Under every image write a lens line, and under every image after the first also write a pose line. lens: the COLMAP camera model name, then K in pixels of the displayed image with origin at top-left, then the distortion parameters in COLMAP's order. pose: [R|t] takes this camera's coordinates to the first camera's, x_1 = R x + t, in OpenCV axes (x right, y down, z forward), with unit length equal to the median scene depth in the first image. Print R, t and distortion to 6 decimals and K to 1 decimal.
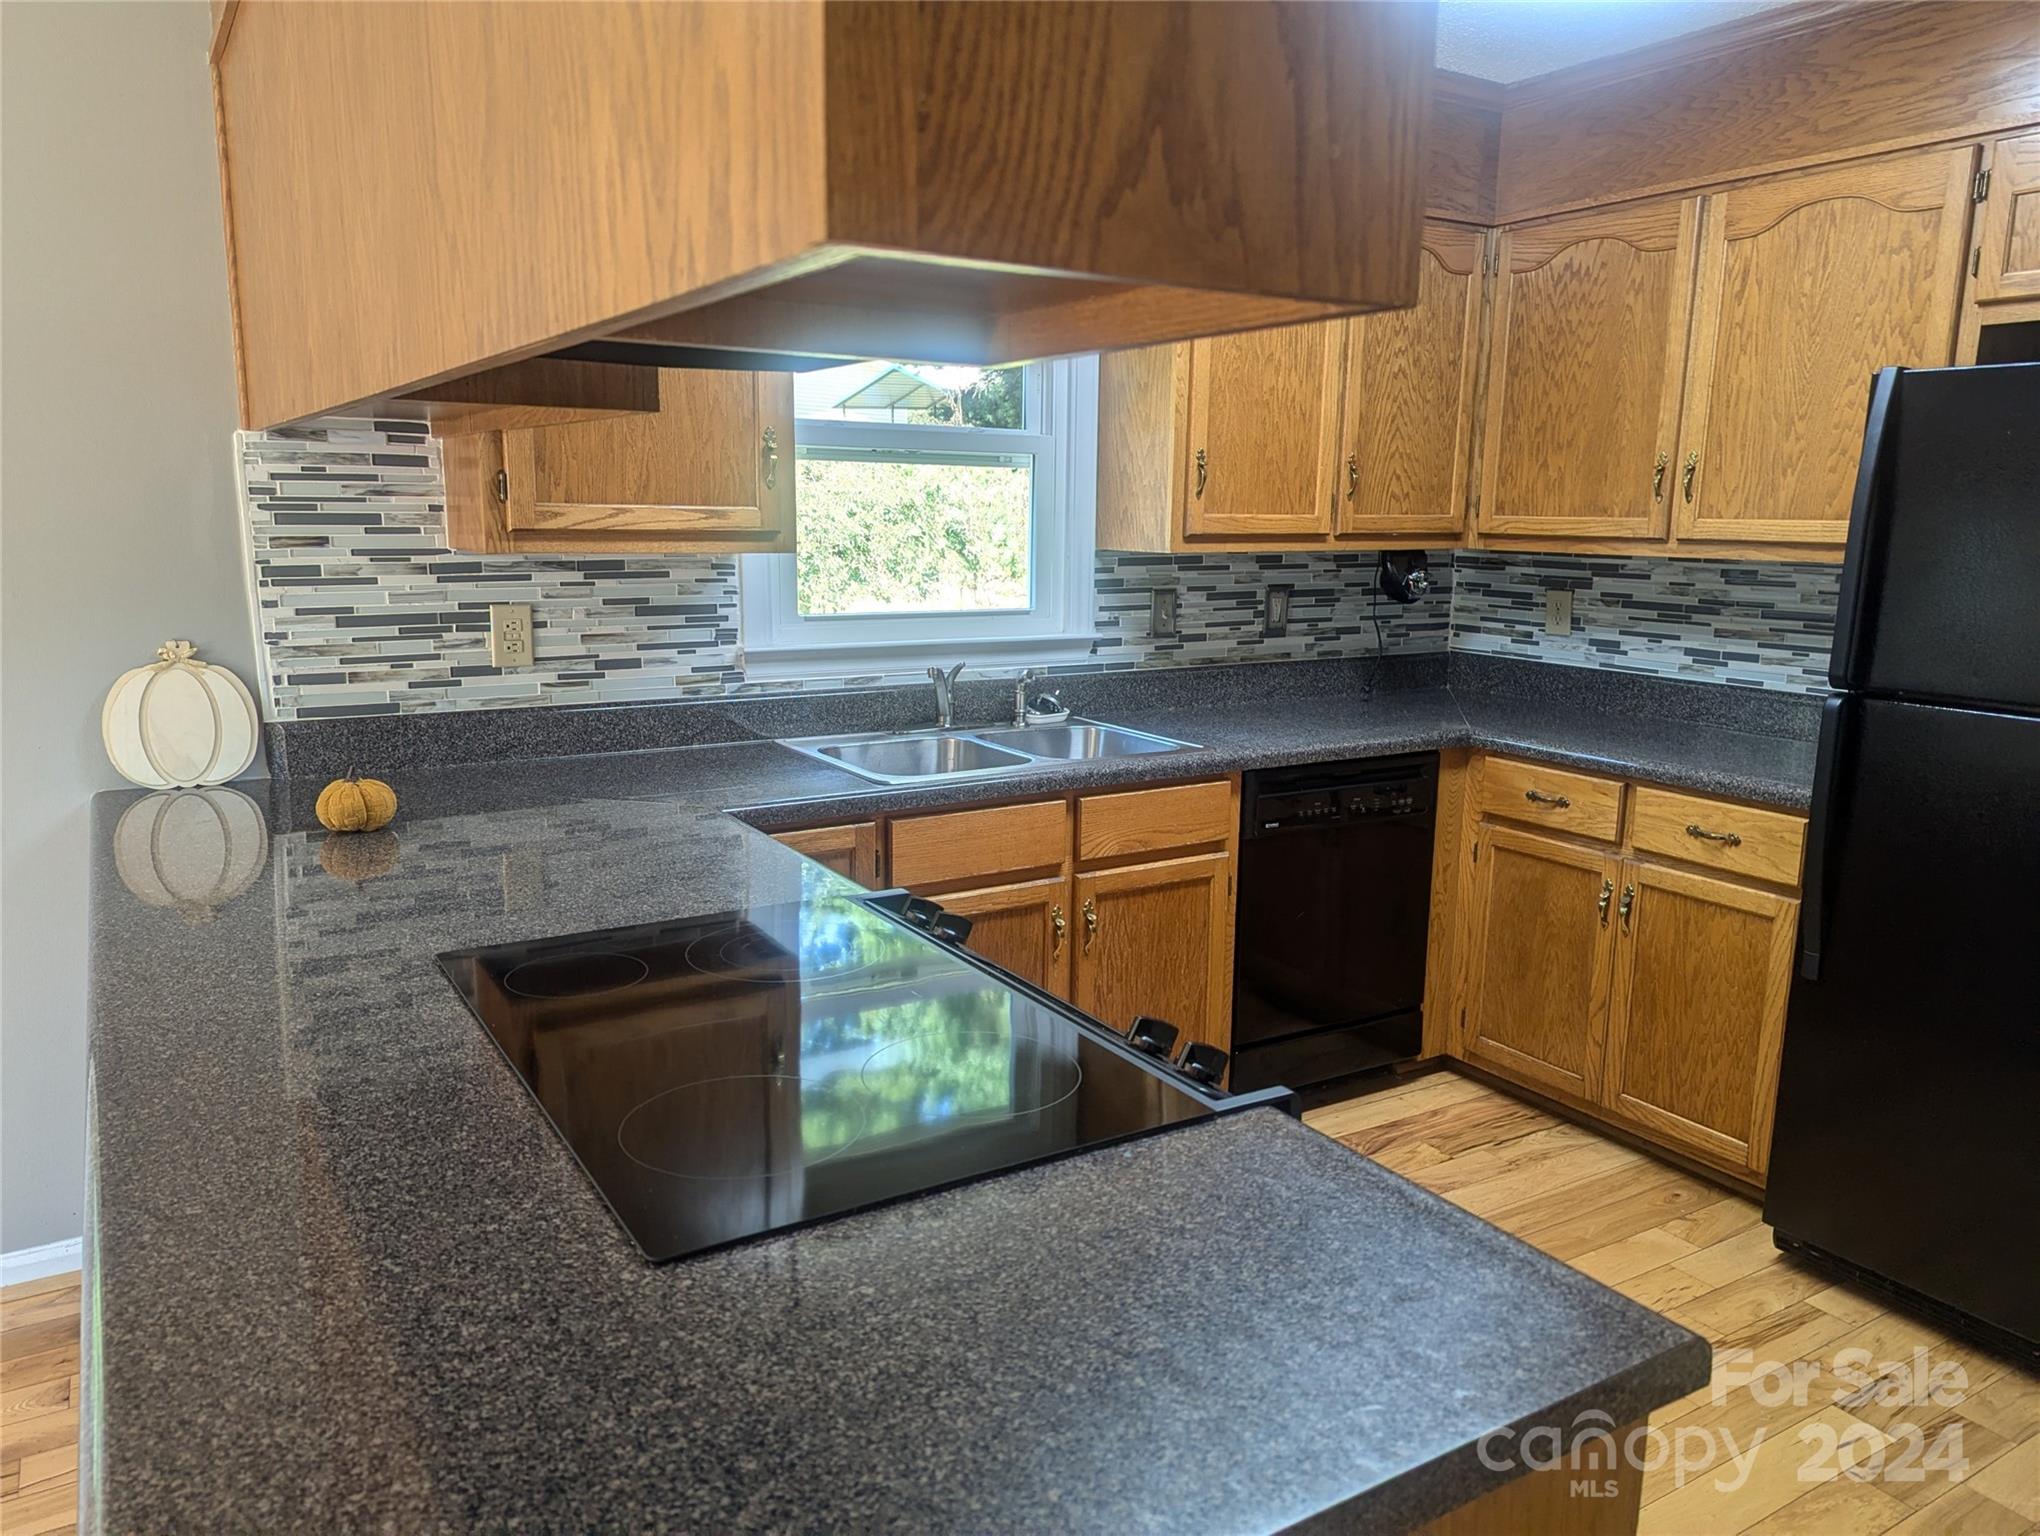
lens RADIAL K [[1452.9, 0, 1034.1], [0, 1452.9, 773.5], [0, 0, 1]] dist [0.032555, -0.003536]
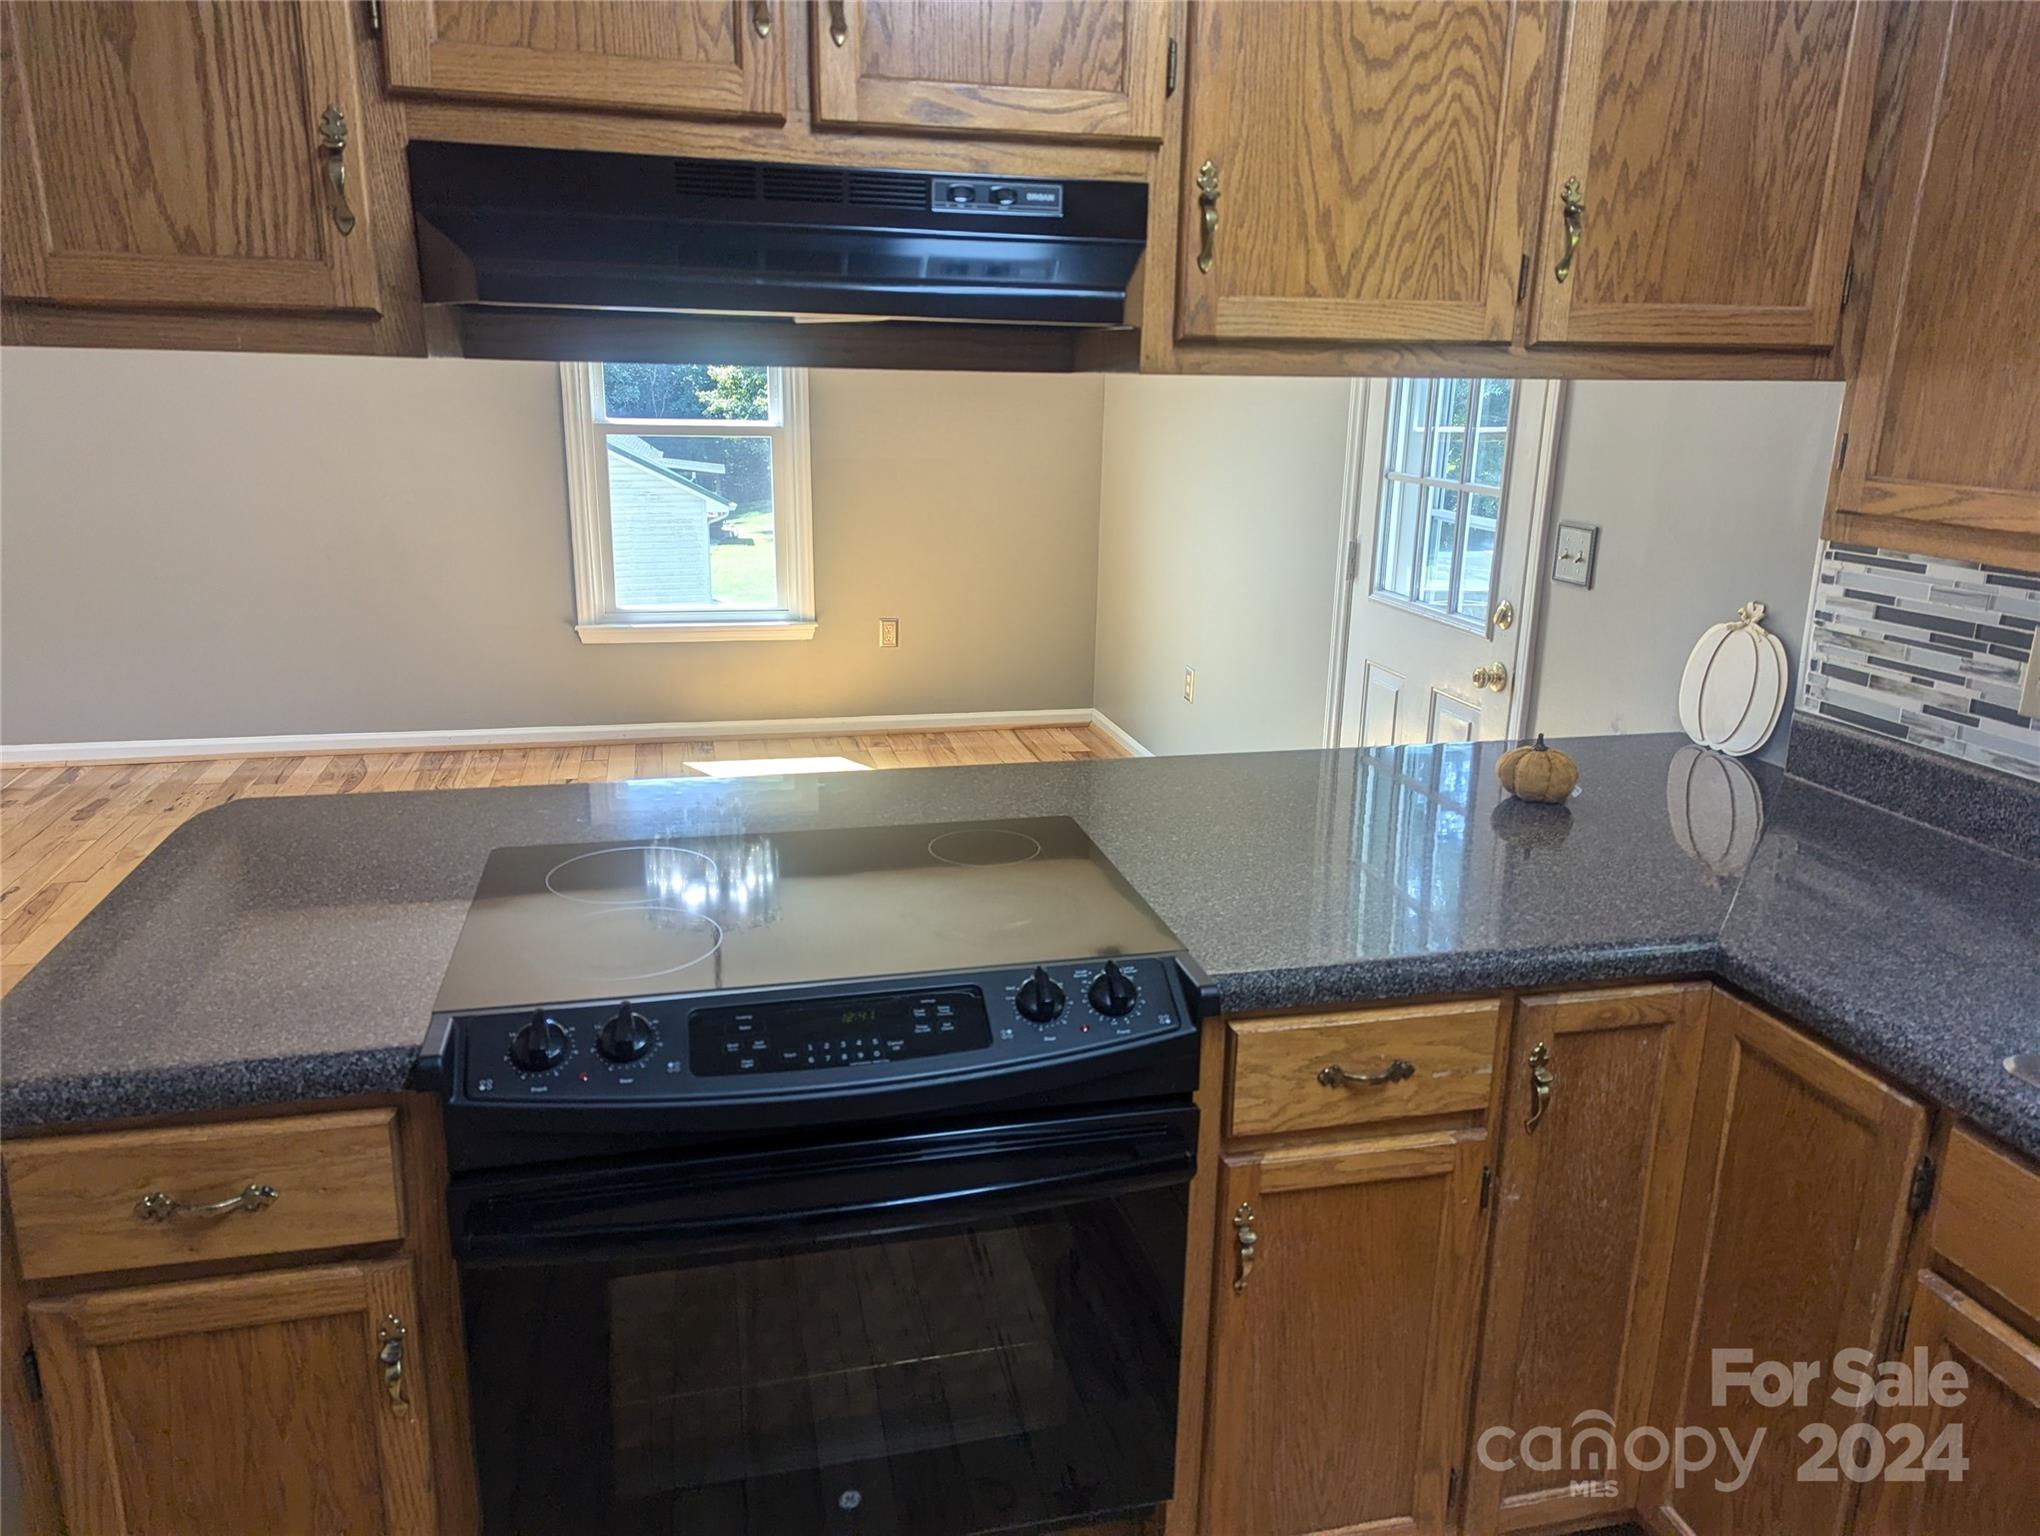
lens RADIAL K [[1452.9, 0, 1021.0], [0, 1452.9, 763.5], [0, 0, 1]] dist [0.032555, -0.003536]
pose [[-0.318650, 0.228422, -0.919938, 0.396137], [-0.201561, 0.932004, 0.301235, -0.152652], [0.926194, 0.281412, -0.250942, 0.681488]]
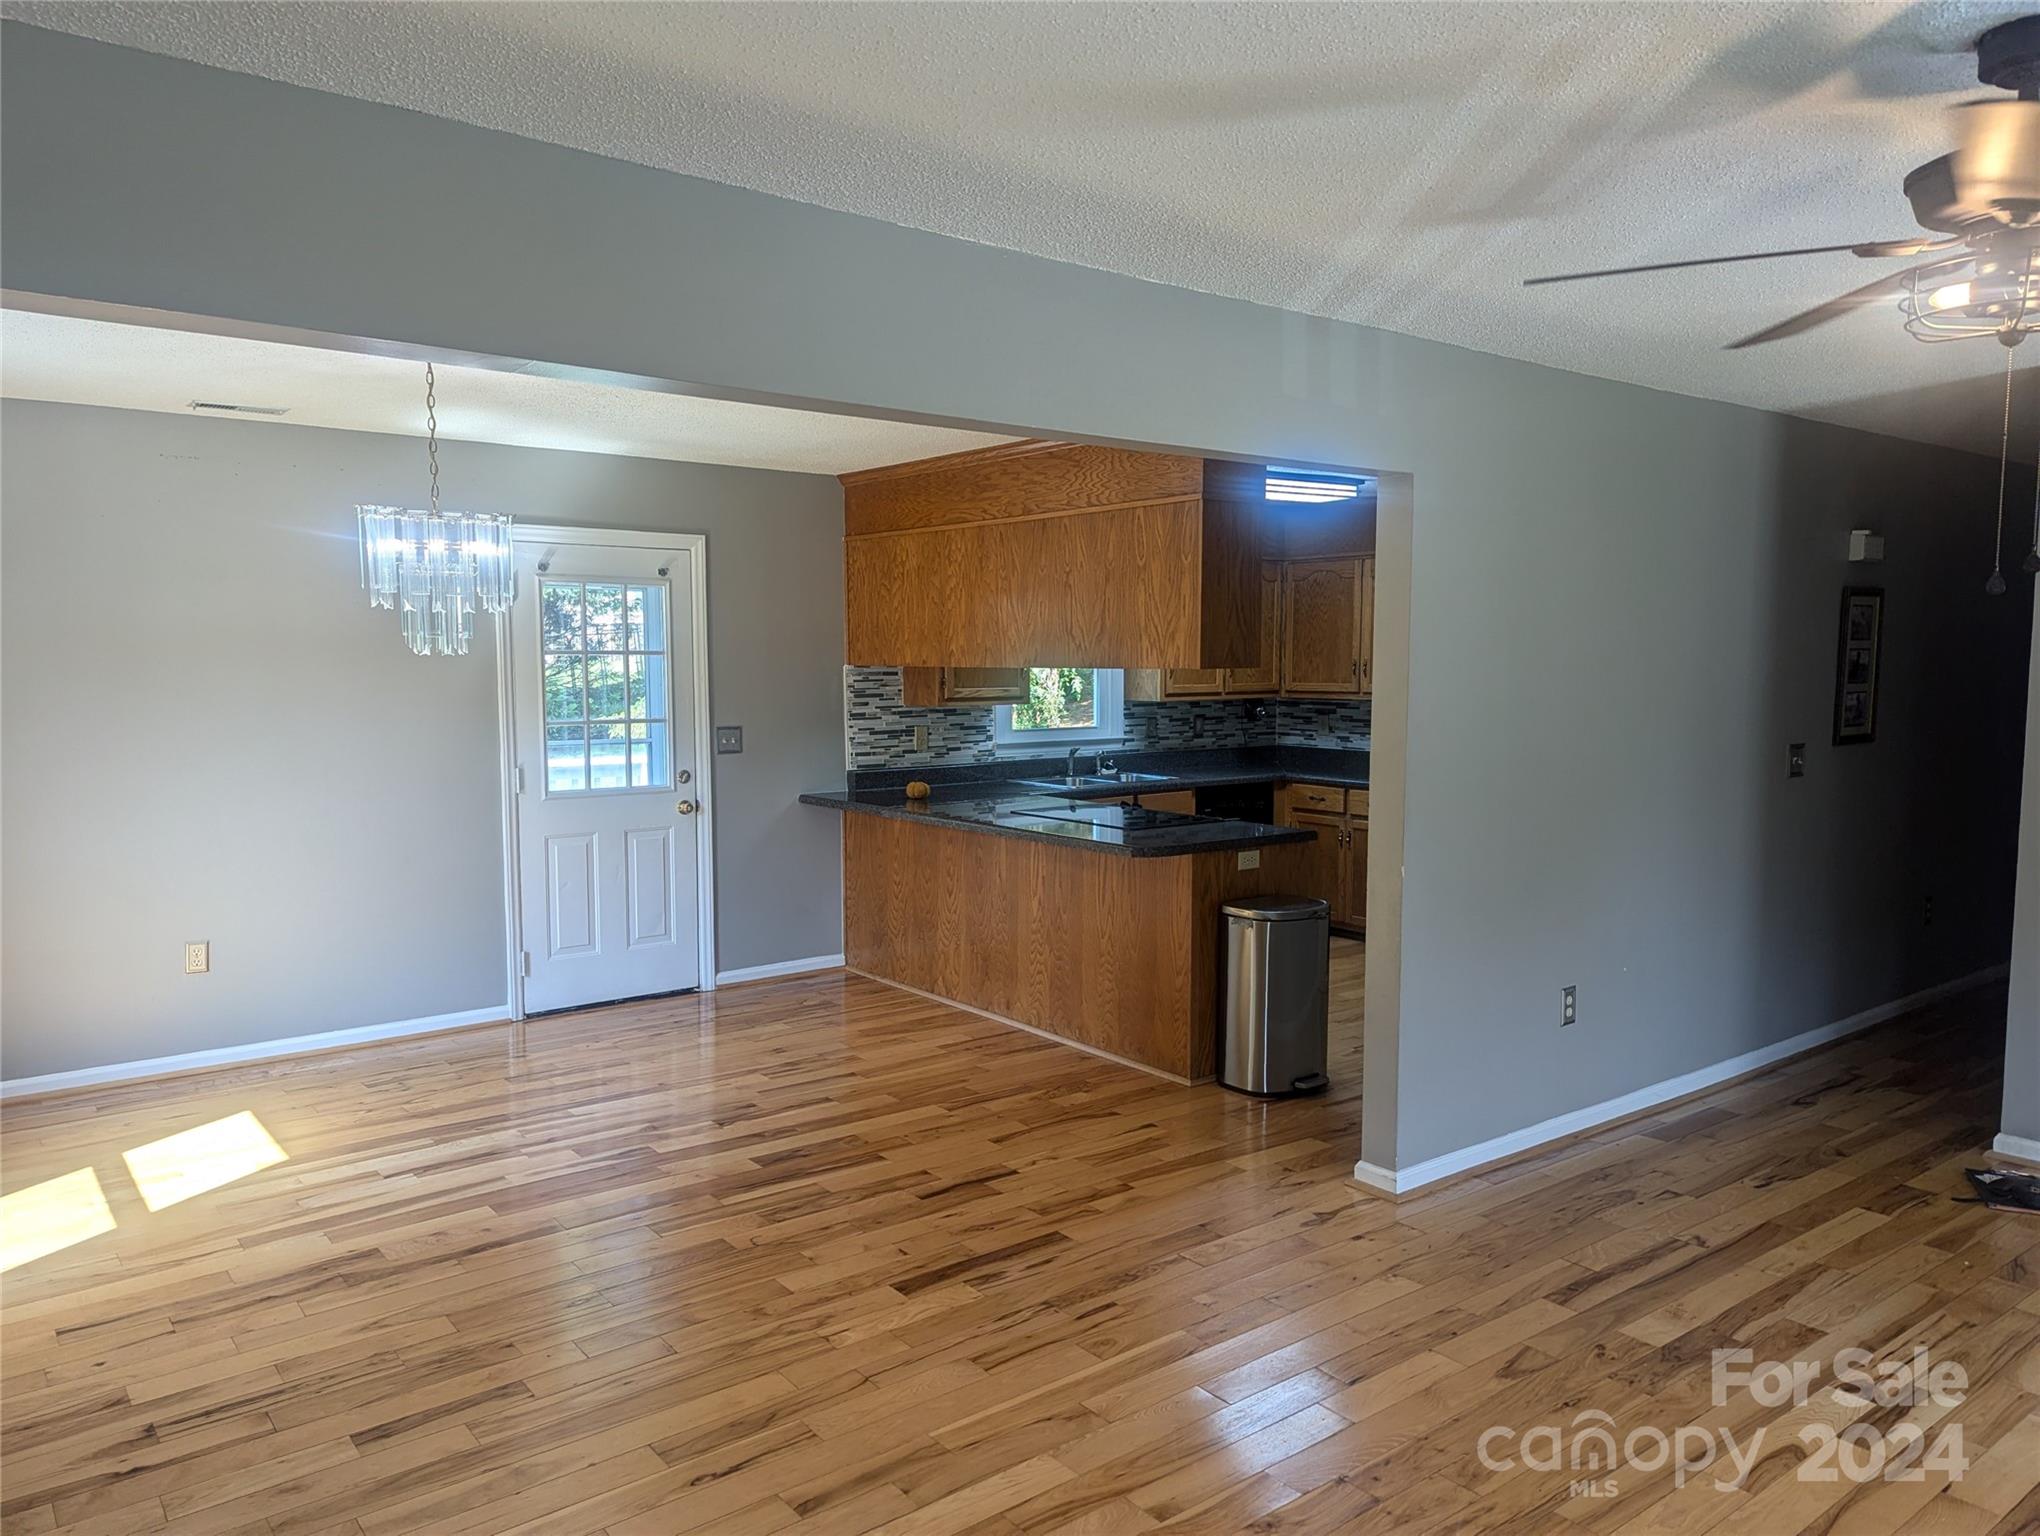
lens RADIAL K [[1452.9, 0, 1014.1], [0, 1452.9, 772.5], [0, 0, 1]] dist [0.032555, -0.003536]
pose [[0.995616, -0.023345, 0.090576, -0.395372], [0.032406, 0.994470, -0.099897, 0.213488], [-0.087743, 0.102394, 0.990867, -1.456413]]
